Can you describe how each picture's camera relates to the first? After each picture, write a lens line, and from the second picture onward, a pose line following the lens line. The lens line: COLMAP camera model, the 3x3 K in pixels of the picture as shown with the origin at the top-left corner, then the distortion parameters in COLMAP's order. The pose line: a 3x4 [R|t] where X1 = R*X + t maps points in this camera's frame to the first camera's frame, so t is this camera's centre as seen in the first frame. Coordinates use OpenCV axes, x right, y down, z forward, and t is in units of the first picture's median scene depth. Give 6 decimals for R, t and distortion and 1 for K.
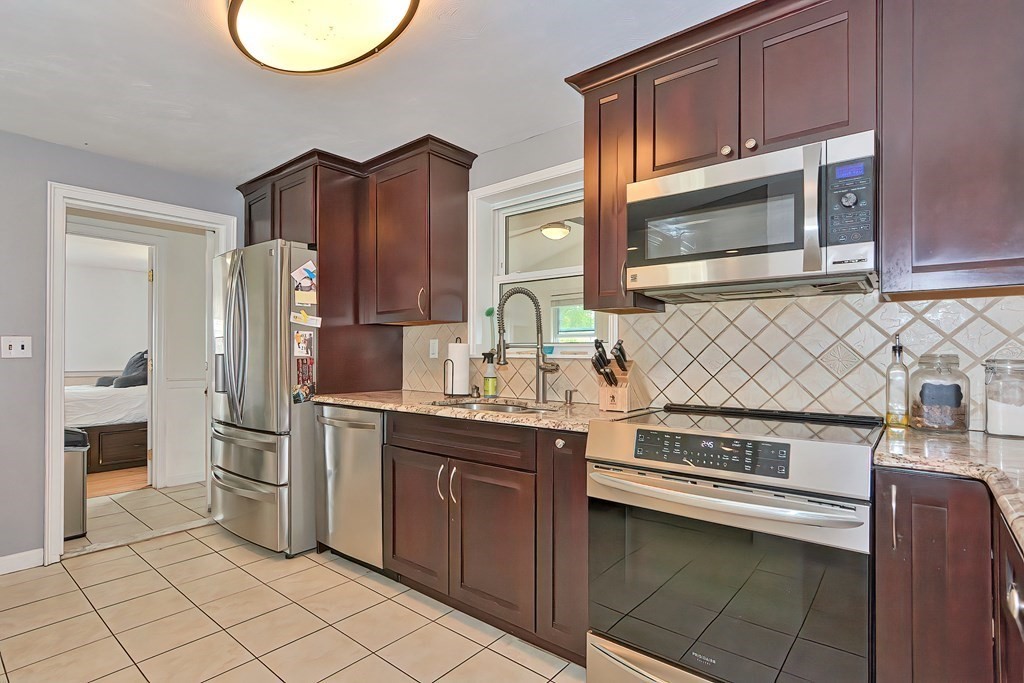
lens RADIAL K [[501.8, 0, 527.0], [0, 501.8, 349.5], [0, 0, 1]] dist [-0.002907, -0.000524]
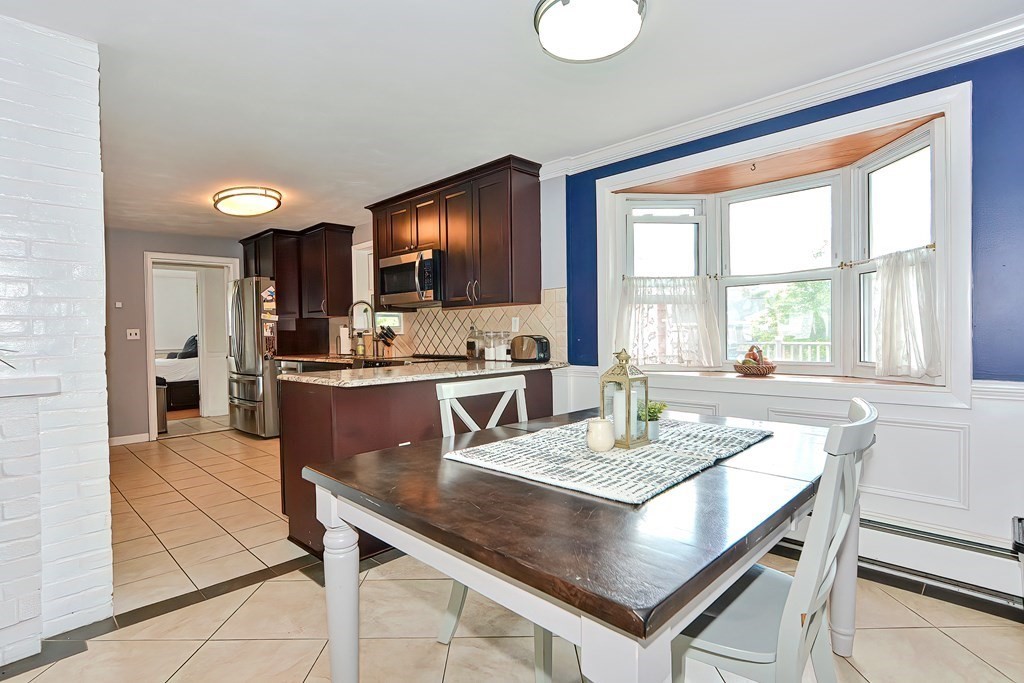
lens RADIAL K [[505.0, 0, 508.9], [0, 505.0, 342.7], [0, 0, 1]] dist [0.000052, 0.000266]
pose [[0.994377, -0.017852, -0.104379, 0.664259], [0.020823, 0.999407, 0.027440, 0.004537], [0.103827, -0.029459, 0.994159, -0.827246]]
